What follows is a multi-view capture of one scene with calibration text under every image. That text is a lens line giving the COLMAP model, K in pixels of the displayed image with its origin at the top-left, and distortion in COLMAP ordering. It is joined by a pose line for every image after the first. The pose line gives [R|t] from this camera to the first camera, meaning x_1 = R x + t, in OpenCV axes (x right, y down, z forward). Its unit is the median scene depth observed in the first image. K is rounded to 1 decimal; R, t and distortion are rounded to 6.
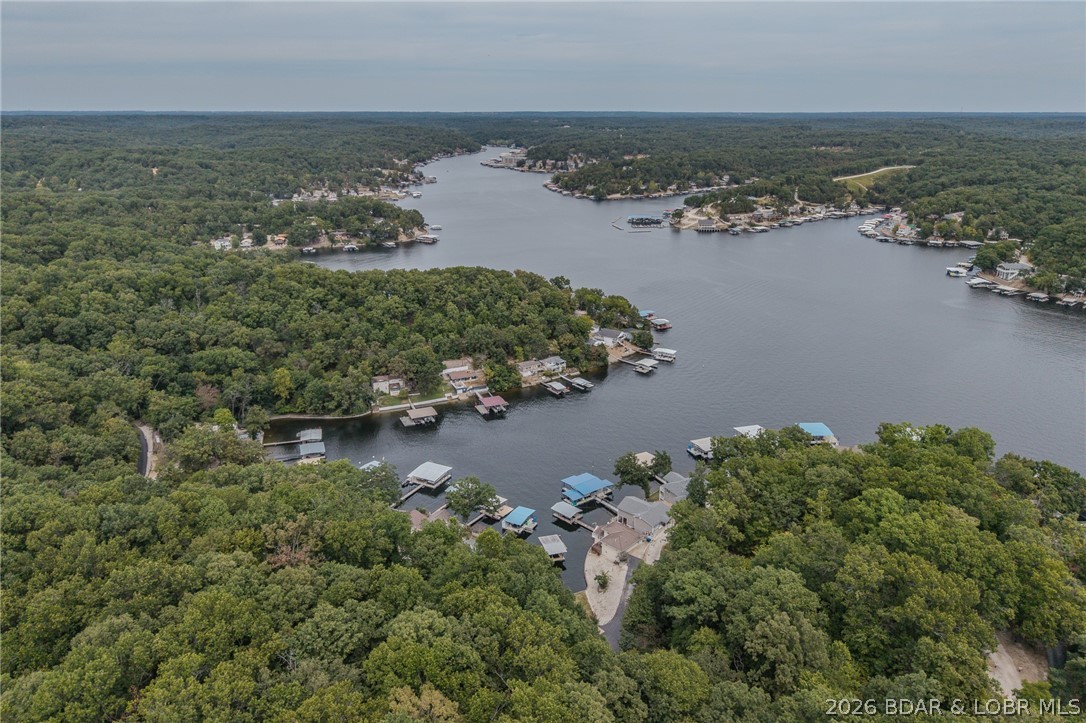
lens RADIAL K [[727.1, 0, 542.4], [0, 727.1, 360.7], [0, 0, 1]] dist [0.033596, -0.037939]
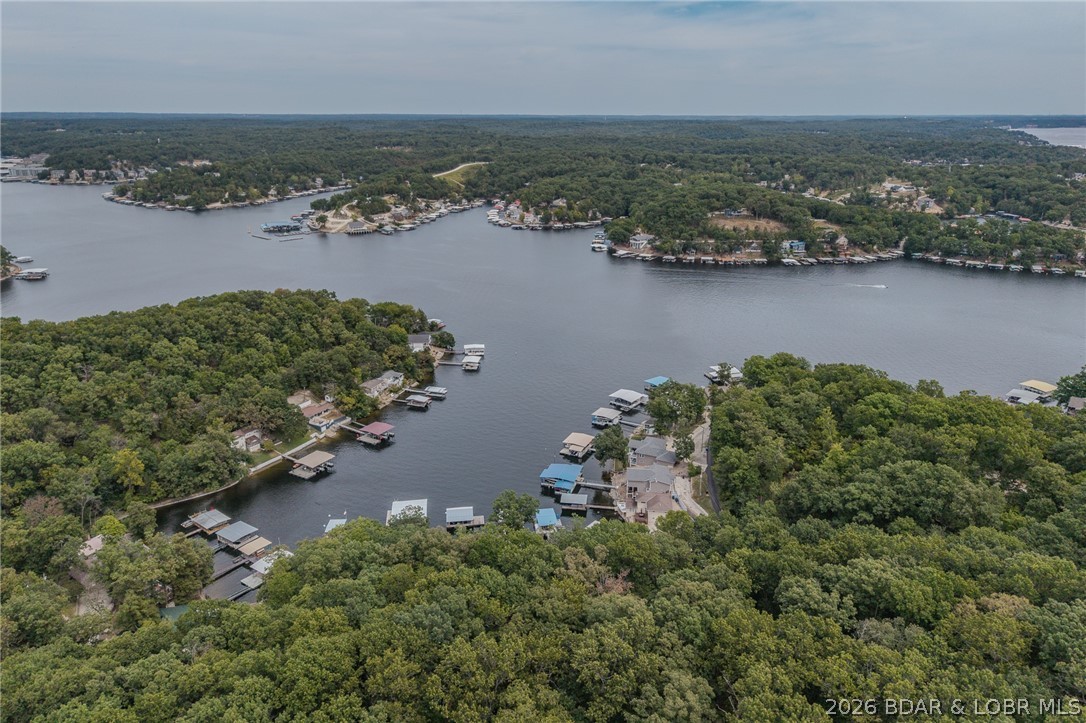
lens RADIAL K [[727.1, 0, 549.6], [0, 727.1, 364.5], [0, 0, 1]] dist [0.033596, -0.037939]
pose [[0.810531, -0.189608, 0.554156, -0.376093], [0.188099, 0.980298, 0.060294, -0.036418], [-0.554670, 0.055366, 0.830227, 0.111433]]
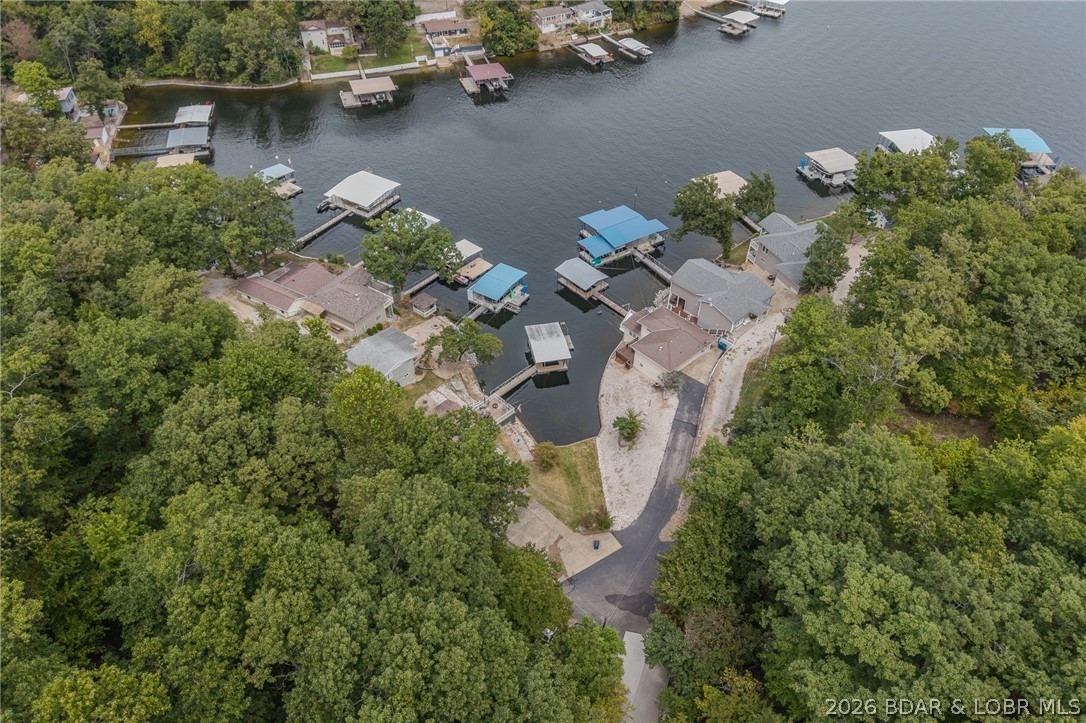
lens RADIAL K [[727.1, 0, 536.9], [0, 727.1, 373.4], [0, 0, 1]] dist [0.033596, -0.037939]
pose [[0.996326, 0.064158, -0.056731, 0.025983], [-0.034649, 0.907754, 0.418070, 0.026670], [0.078320, -0.414568, 0.906642, 0.319192]]
